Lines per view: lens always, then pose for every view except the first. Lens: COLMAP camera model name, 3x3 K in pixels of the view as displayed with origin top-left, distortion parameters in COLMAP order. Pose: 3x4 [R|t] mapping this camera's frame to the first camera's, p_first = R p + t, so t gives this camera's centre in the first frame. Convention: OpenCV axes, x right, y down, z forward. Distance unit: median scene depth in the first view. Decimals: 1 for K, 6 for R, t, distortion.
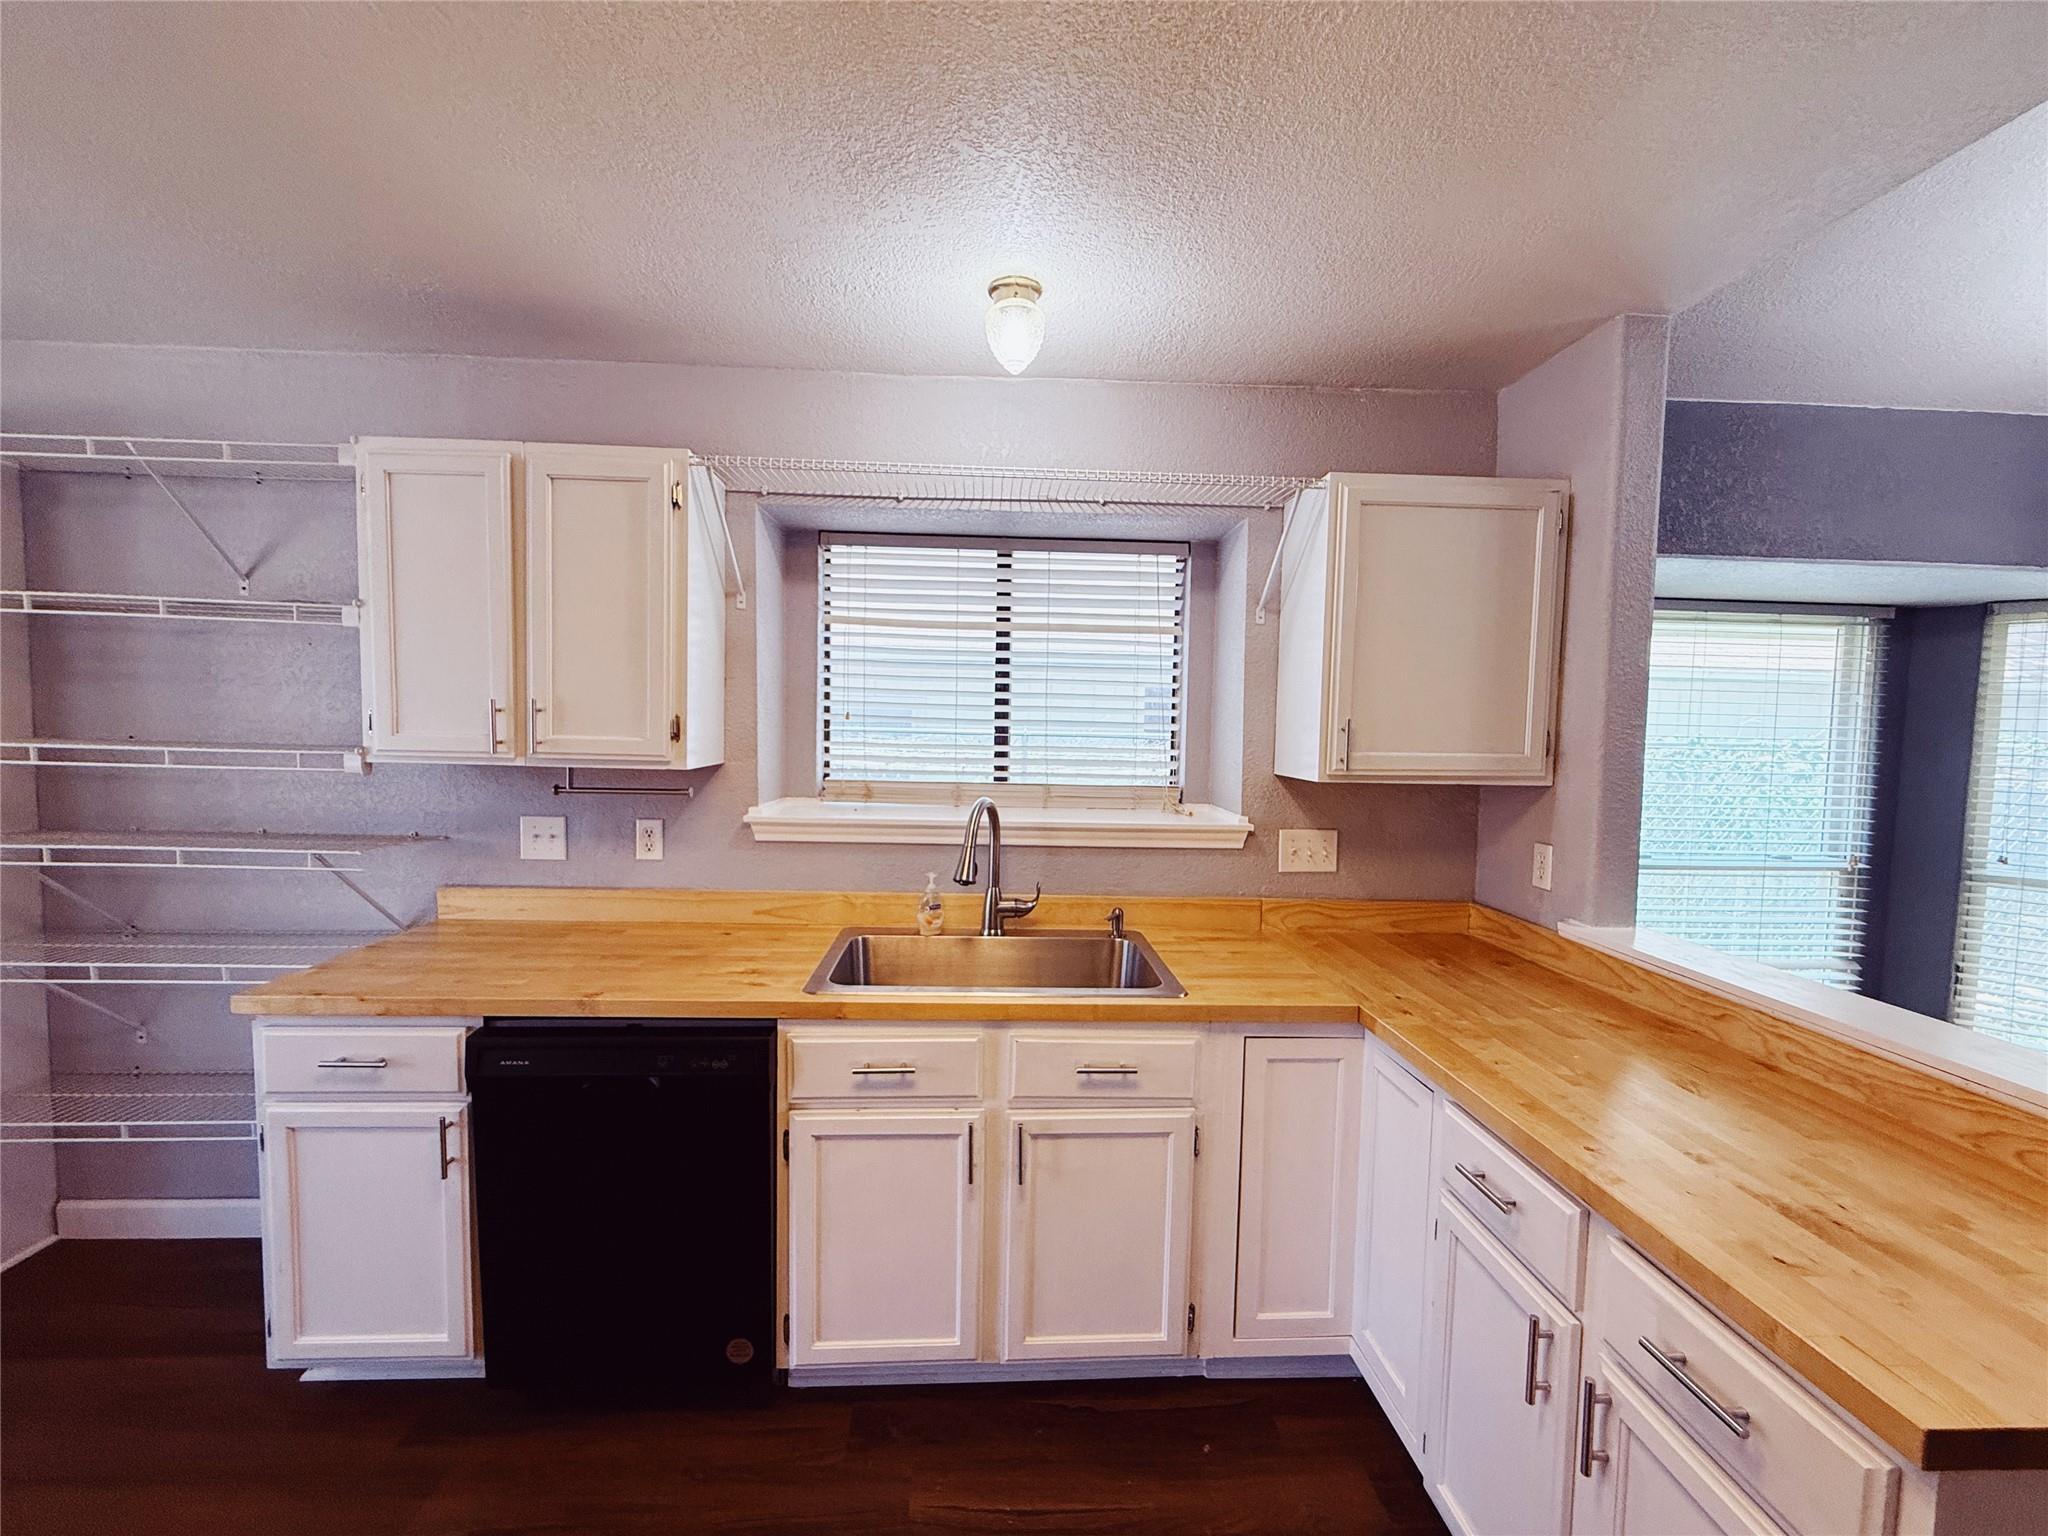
lens RADIAL K [[818.8, 0, 1015.4], [0, 818.8, 766.2], [0, 0, 1]] dist [-0.001329, 0.000686]
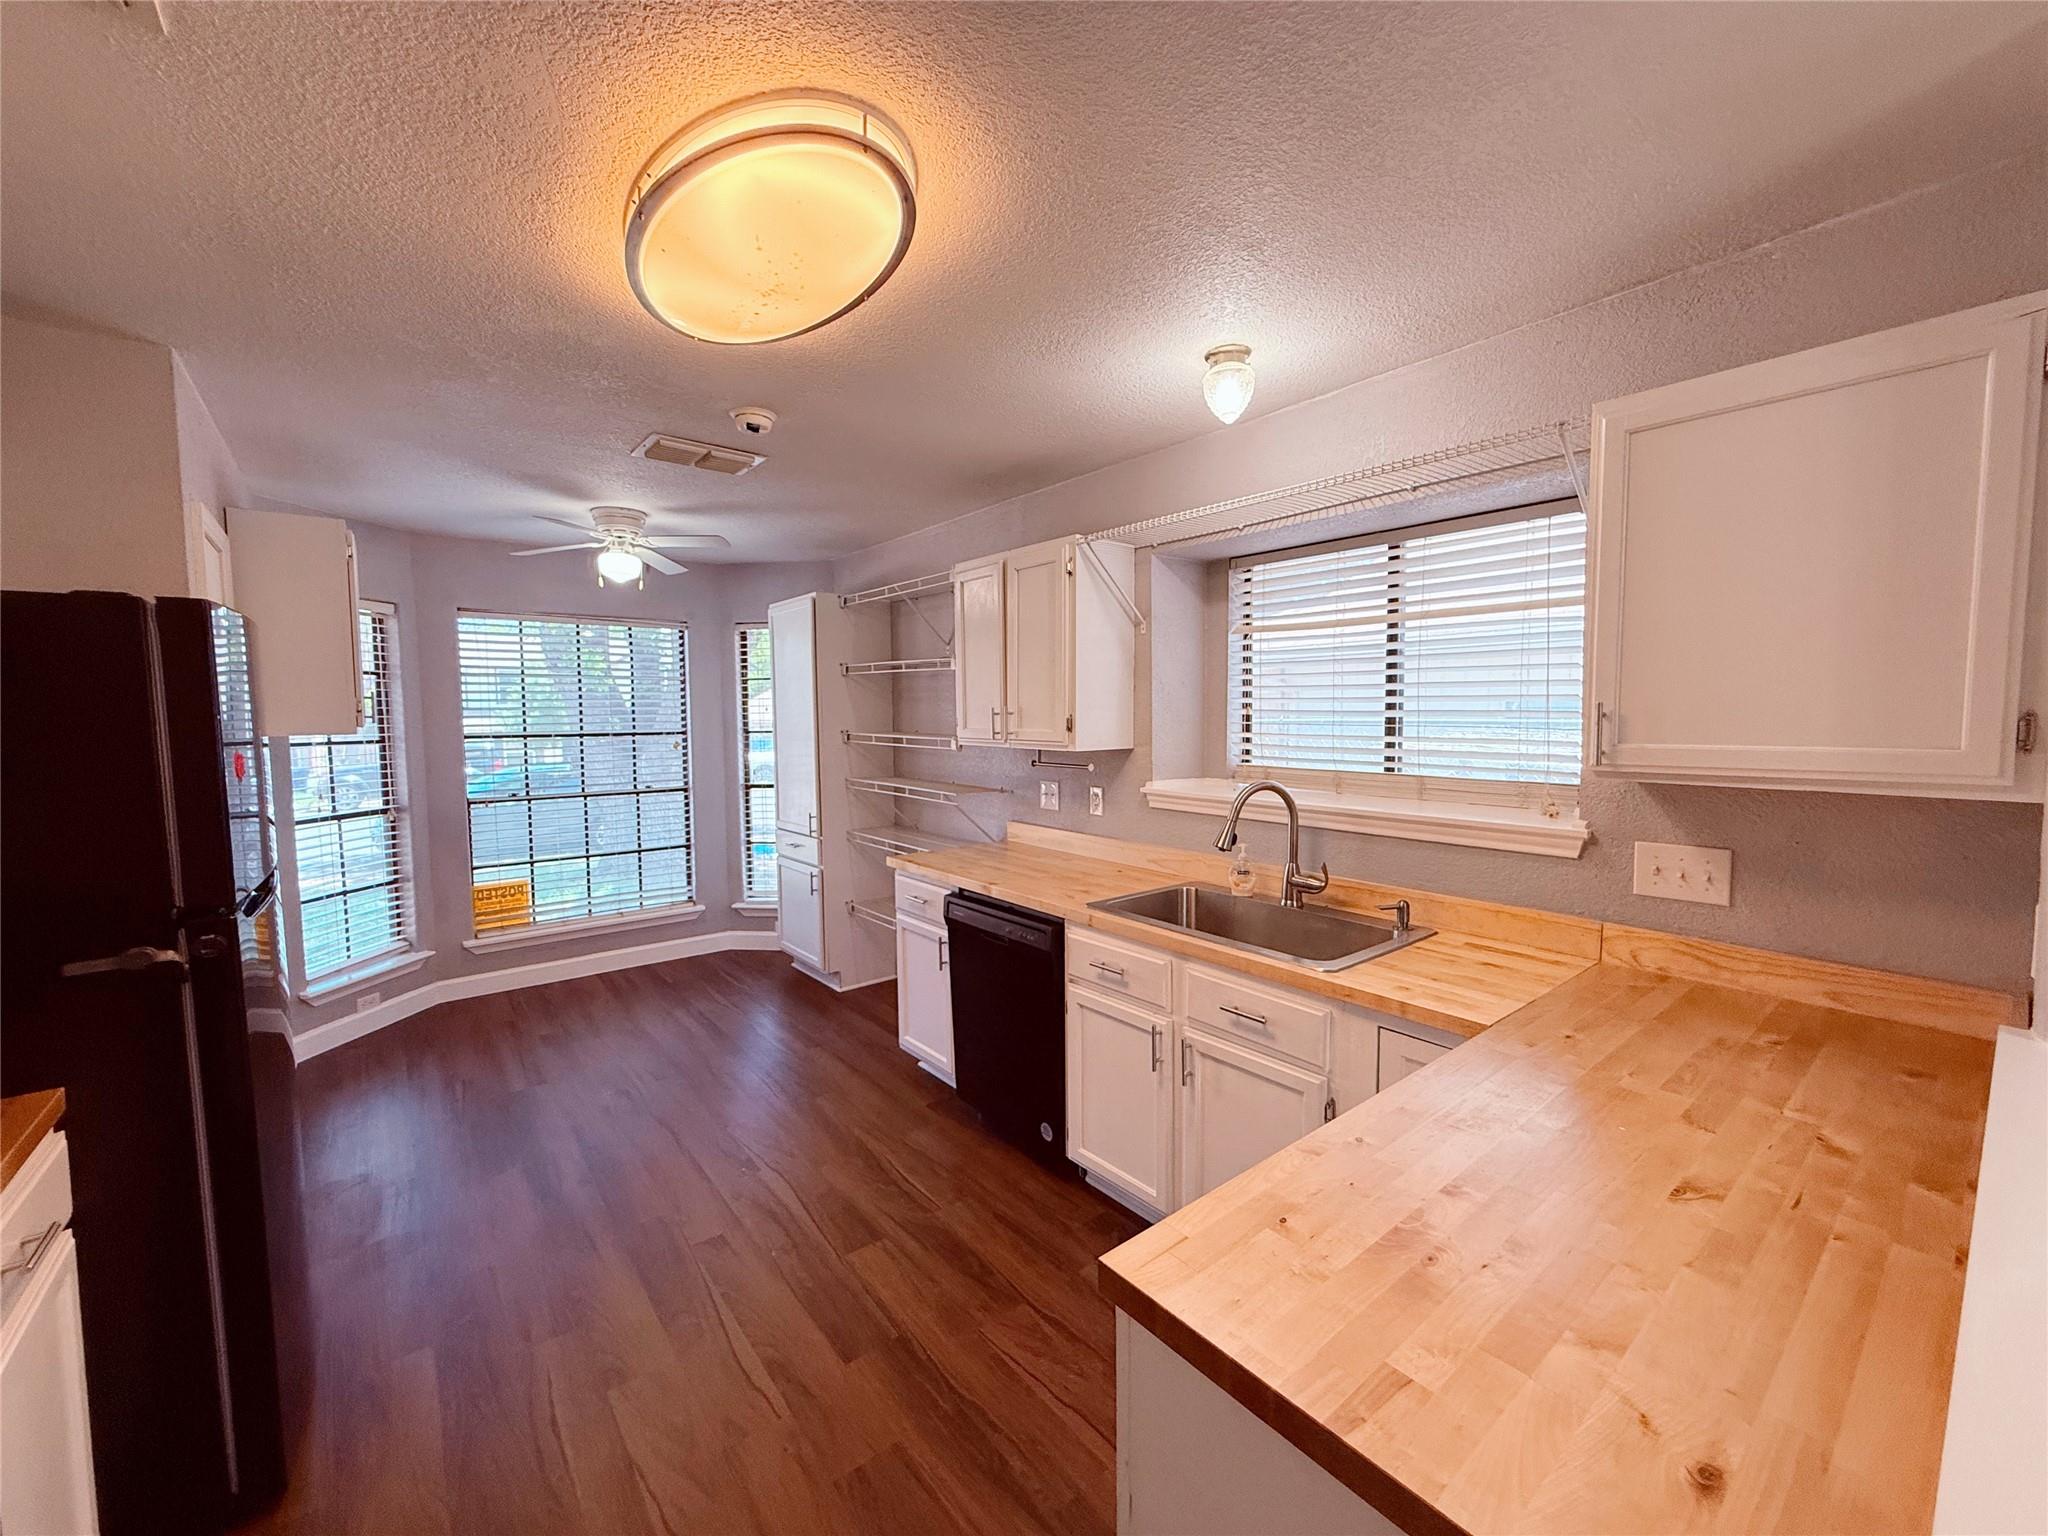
lens RADIAL K [[818.8, 0, 1015.4], [0, 818.8, 766.2], [0, 0, 1]] dist [-0.001329, 0.000686]
pose [[0.584528, 0.030333, -0.810806, 0.700285], [-0.025103, 0.999499, 0.019295, 0.004948], [0.810985, 0.009075, 0.584997, 0.045667]]
